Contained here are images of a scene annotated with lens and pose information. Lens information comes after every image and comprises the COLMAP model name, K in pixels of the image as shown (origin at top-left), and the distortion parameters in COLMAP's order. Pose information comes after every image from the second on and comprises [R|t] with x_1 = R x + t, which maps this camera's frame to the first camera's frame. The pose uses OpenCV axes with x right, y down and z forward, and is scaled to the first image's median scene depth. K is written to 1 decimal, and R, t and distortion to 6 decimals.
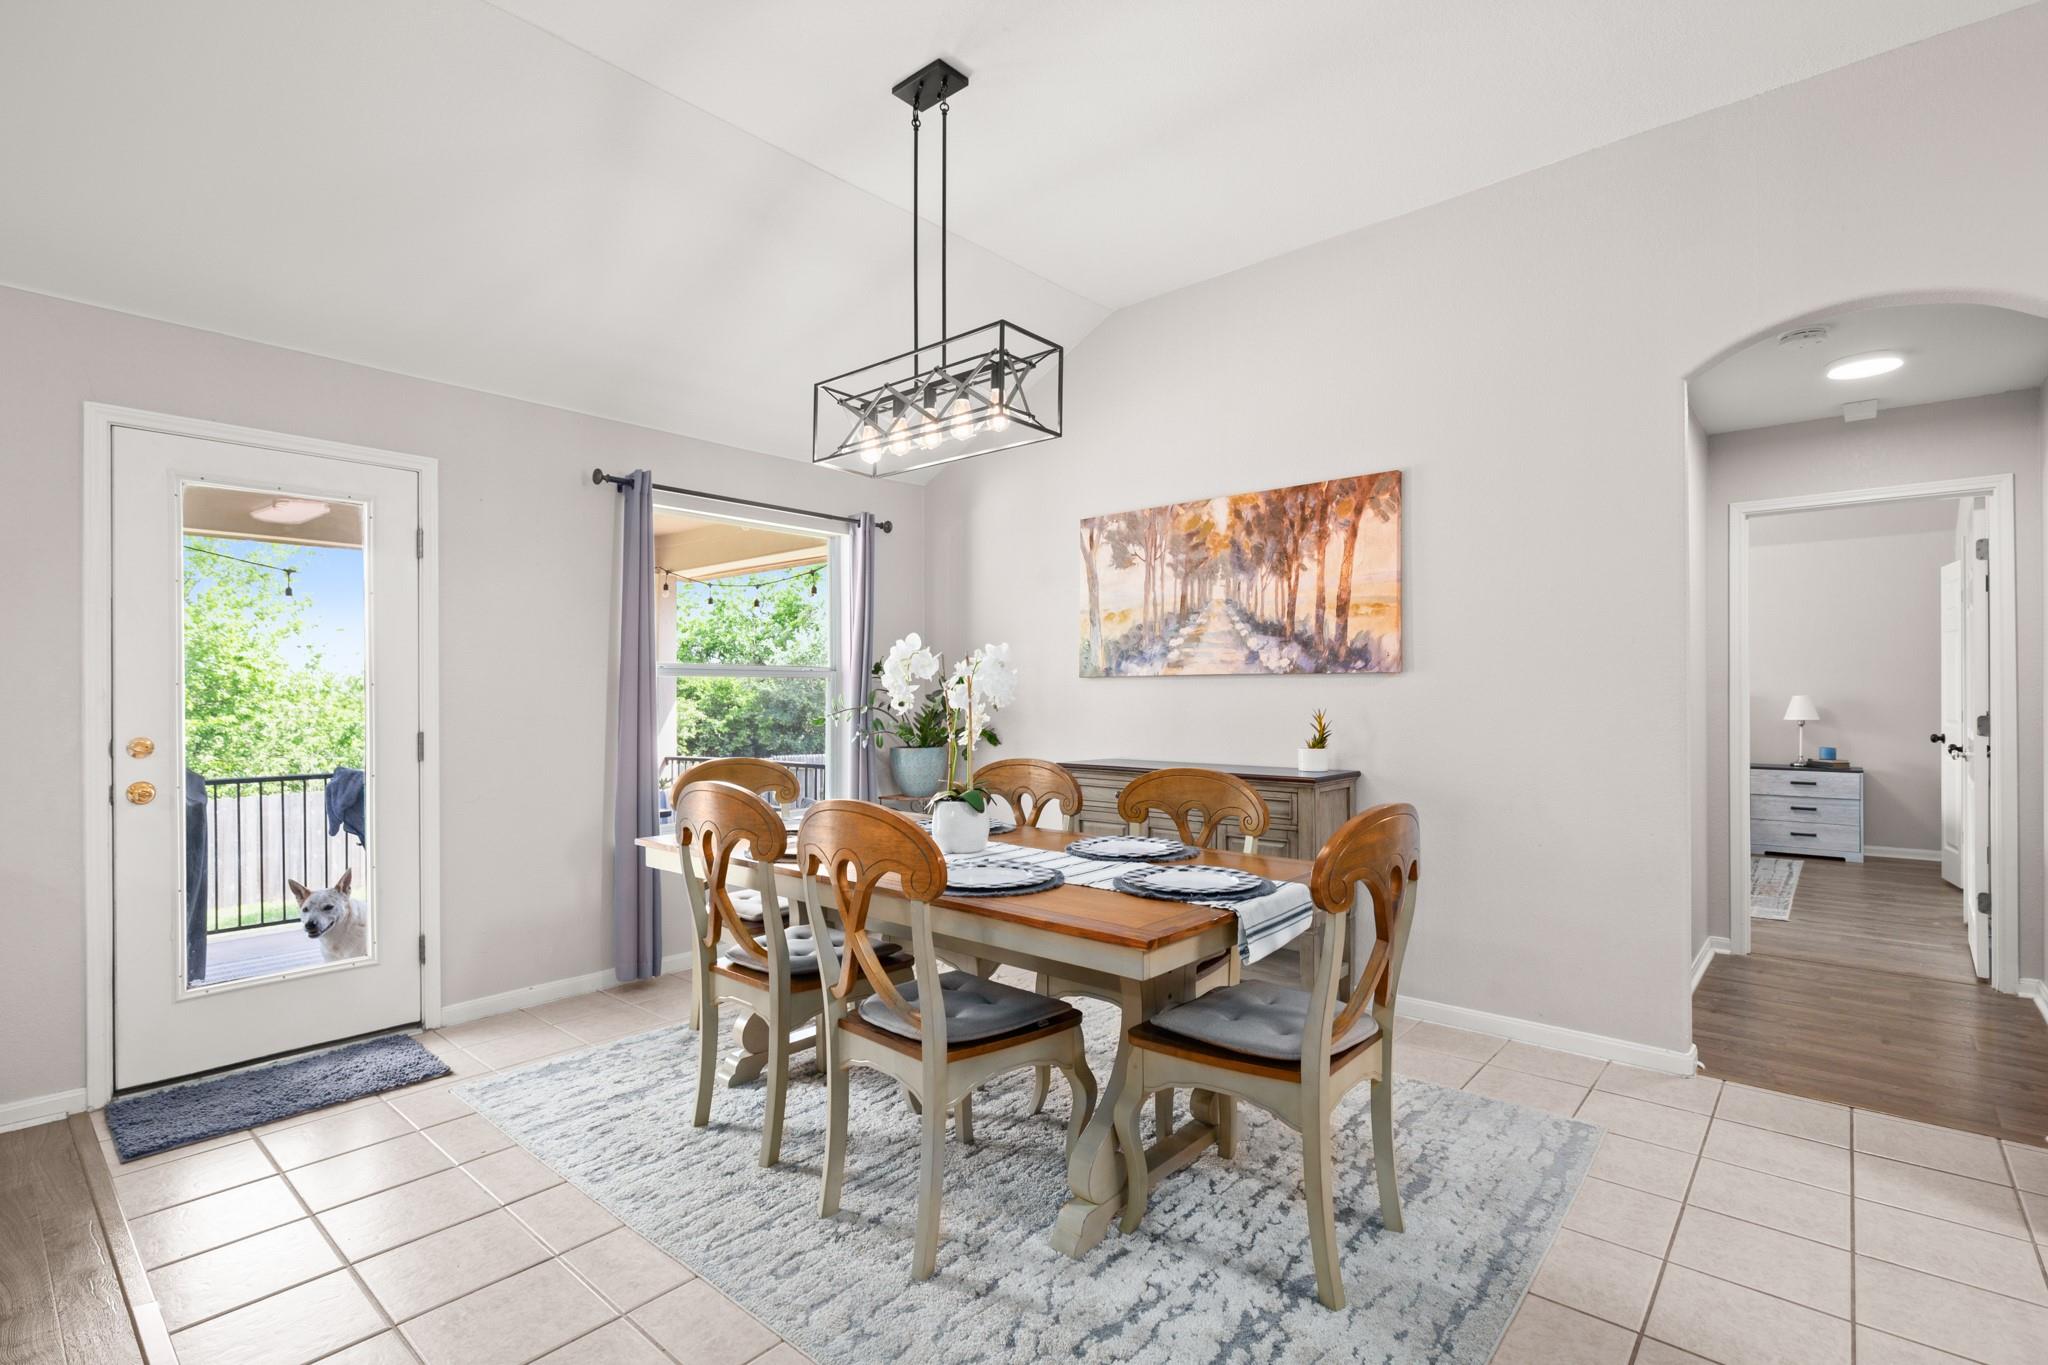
lens RADIAL K [[945.3, 0, 1037.4], [0, 945.3, 698.2], [0, 0, 1]] dist [0.000392, 0.000243]
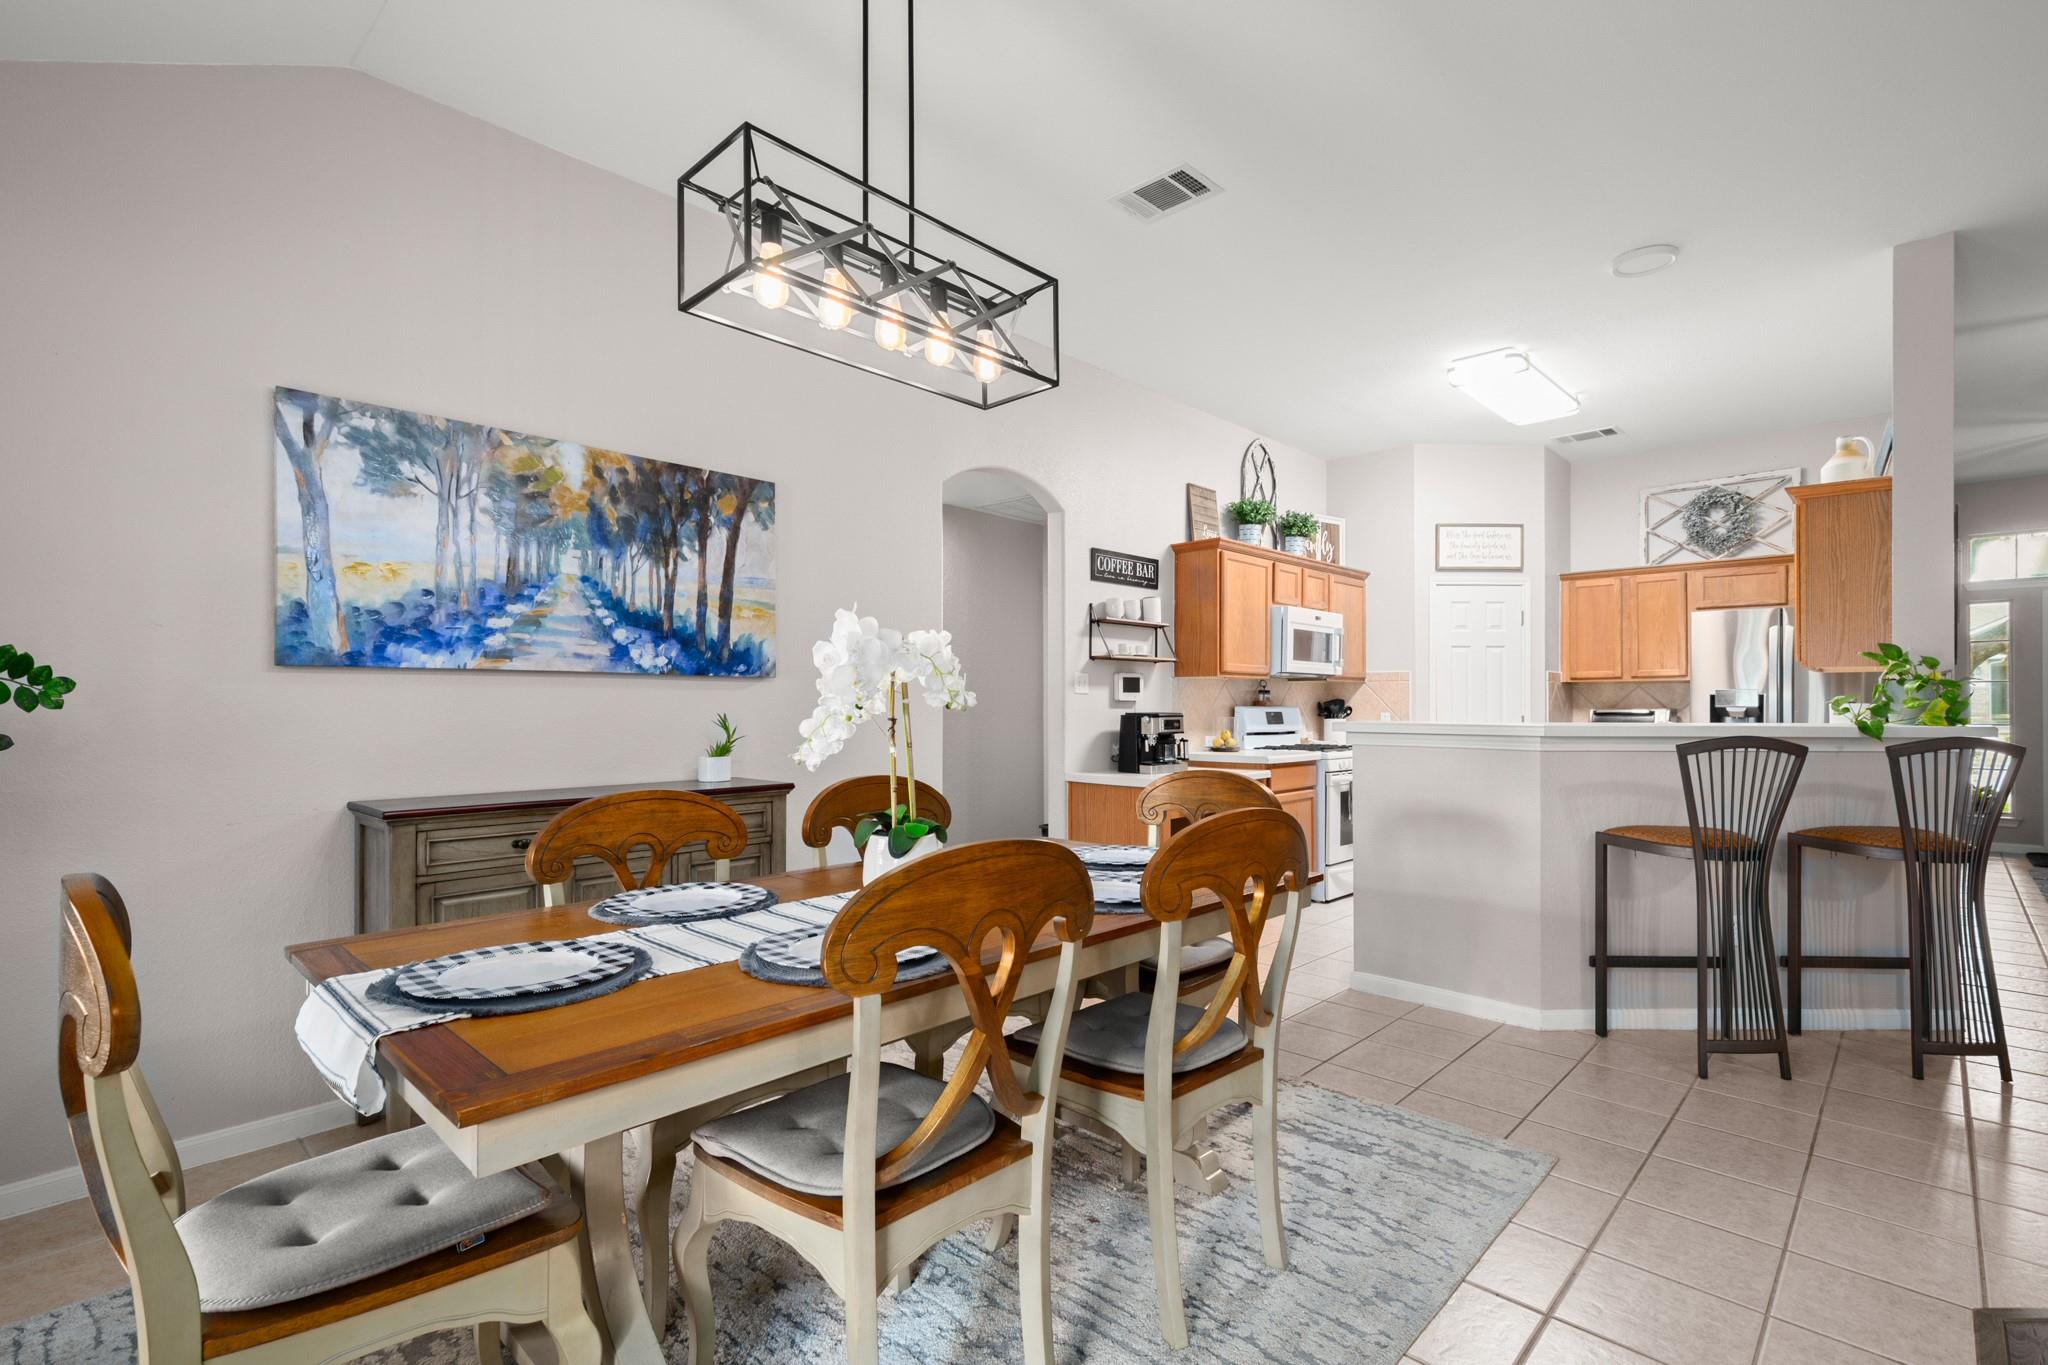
lens RADIAL K [[940.9, 0, 1026.2], [0, 940.9, 701.1], [0, 0, 1]] dist [0.010401, -0.000071]
pose [[0.054254, 0.006604, 0.998505, -0.576128], [0.003363, 0.999971, -0.006797, 0.005752], [-0.998522, 0.003726, 0.054230, 0.606963]]
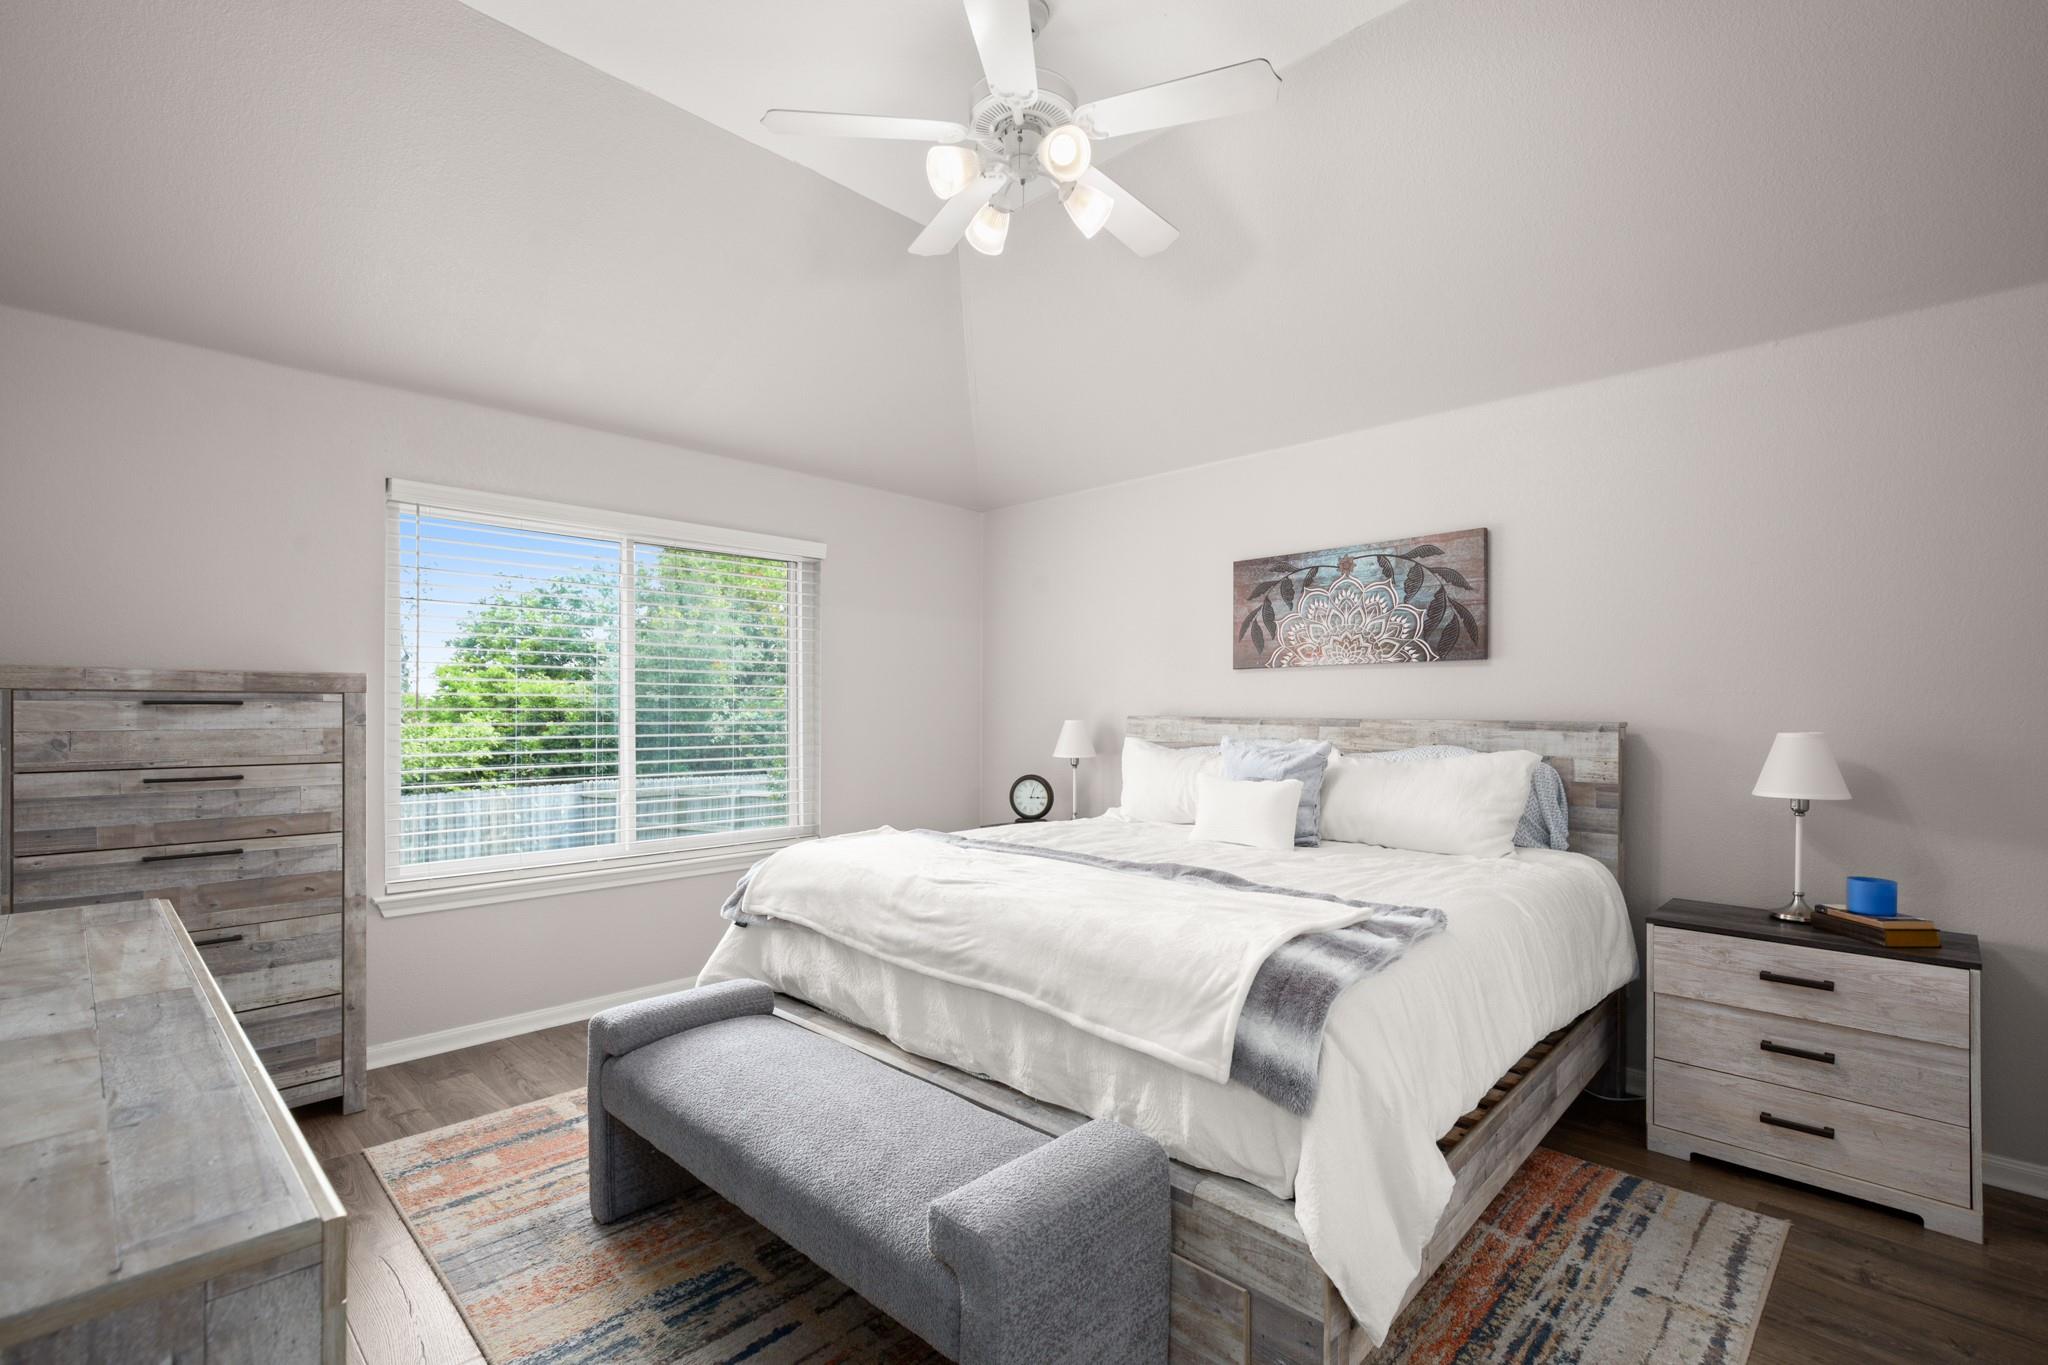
lens RADIAL K [[922.9, 0, 985.4], [0, 922.9, 691.0], [0, 0, 1]] dist [0.000739, 0.000088]
pose [[0.997372, 0.014946, -0.070886, 0.983783], [-0.015184, 0.999881, -0.002823, -0.027219], [0.070836, 0.003892, 0.997480, 1.175997]]
